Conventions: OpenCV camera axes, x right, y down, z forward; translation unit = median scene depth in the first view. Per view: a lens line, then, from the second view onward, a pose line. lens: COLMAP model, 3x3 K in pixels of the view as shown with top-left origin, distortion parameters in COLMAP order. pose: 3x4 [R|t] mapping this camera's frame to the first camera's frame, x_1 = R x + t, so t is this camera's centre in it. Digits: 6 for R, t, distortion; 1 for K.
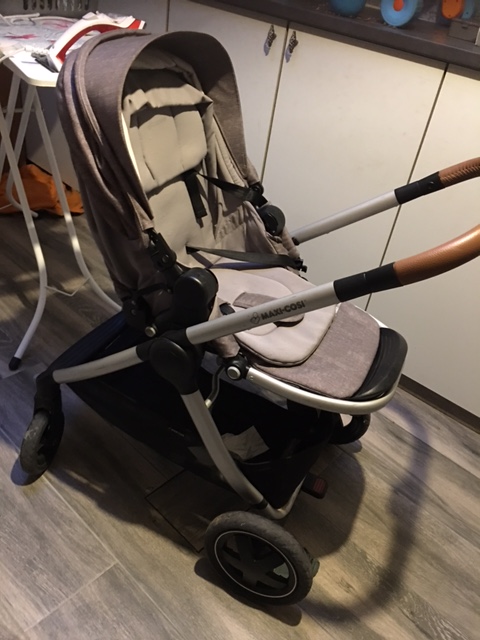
lens RADIAL K [[545.8, 0, 237.7], [0, 545.8, 314.6], [0, 0, 1]] dist [0.015322, -0.018987]
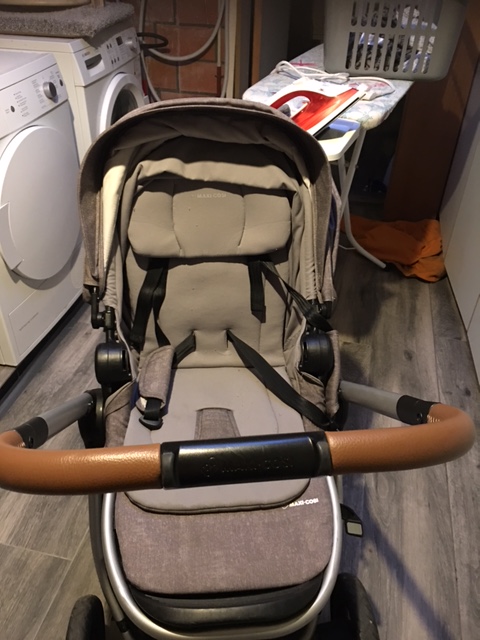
lens RADIAL K [[545.8, 0, 237.9], [0, 545.8, 318.8], [0, 0, 1]] dist [0.015322, -0.018987]
pose [[0.512264, 0.416269, -0.751203, 0.625041], [-0.460111, 0.871587, 0.169216, -0.330658], [0.725178, 0.258954, 0.638012, 0.473591]]
